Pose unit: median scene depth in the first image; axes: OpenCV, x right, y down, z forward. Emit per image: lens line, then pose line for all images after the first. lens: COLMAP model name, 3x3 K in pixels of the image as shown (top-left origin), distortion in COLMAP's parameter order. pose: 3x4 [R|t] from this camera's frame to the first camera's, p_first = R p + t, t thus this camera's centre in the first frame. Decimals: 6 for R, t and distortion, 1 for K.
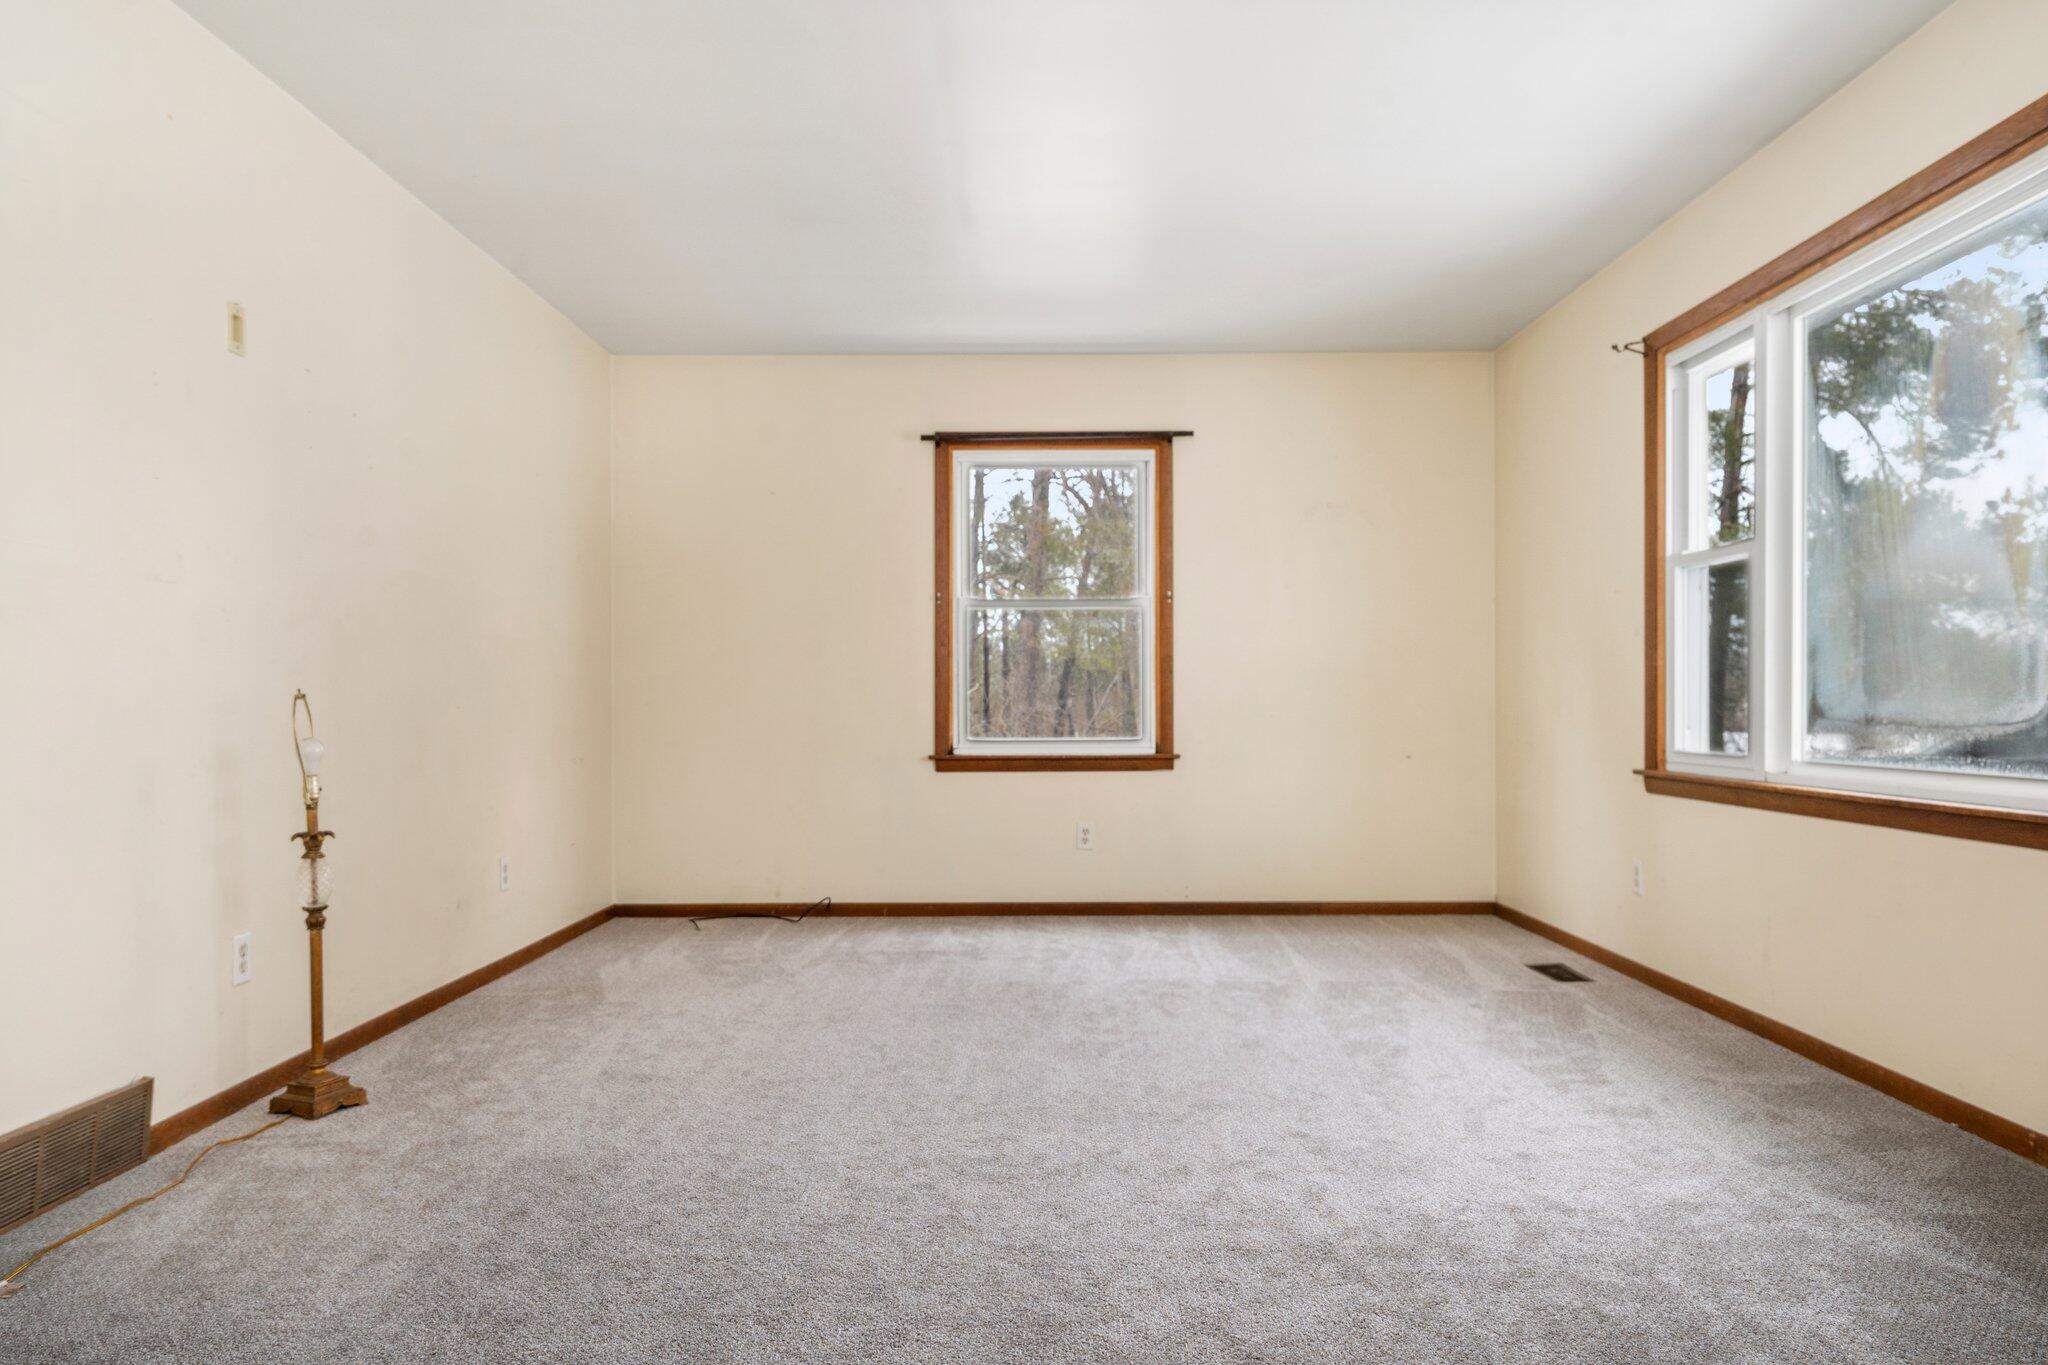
lens RADIAL K [[1413.8, 0, 1024.0], [0, 1413.8, 682.5], [0, 0, 1]] dist [0.005245, 0.002452]
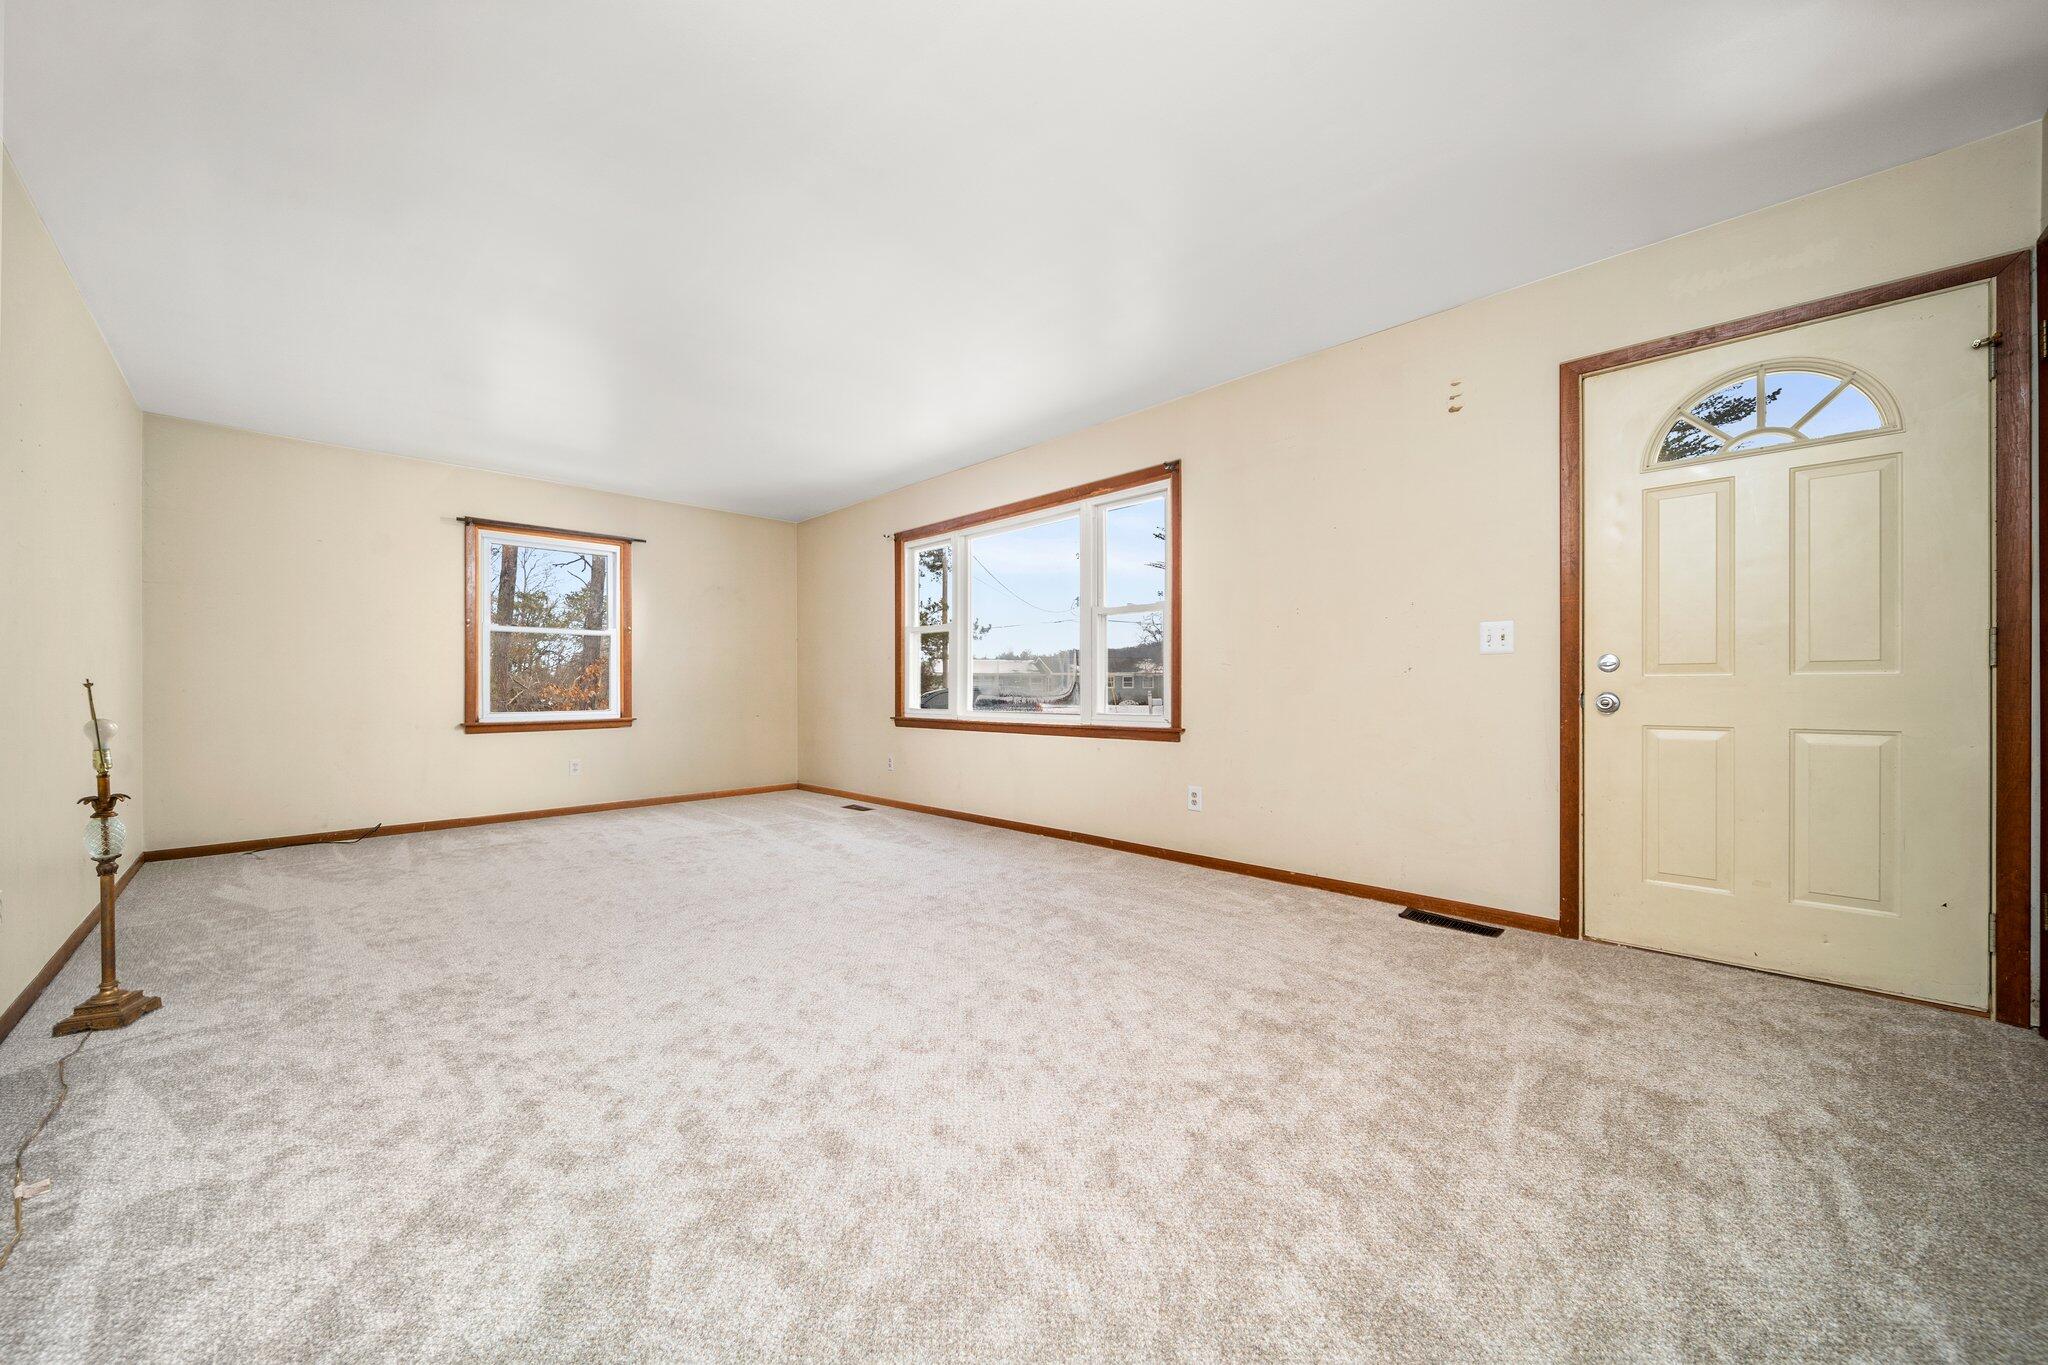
lens RADIAL K [[724.7, 0, 1024.0], [0, 724.7, 682.5], [0, 0, 1]] dist [-0.001709, -0.000214]
pose [[0.700534, 0.004404, 0.713605, -0.277680], [-0.007226, 0.999973, 0.000923, 0.001510], [-0.713582, -0.005803, 0.700548, 0.001887]]
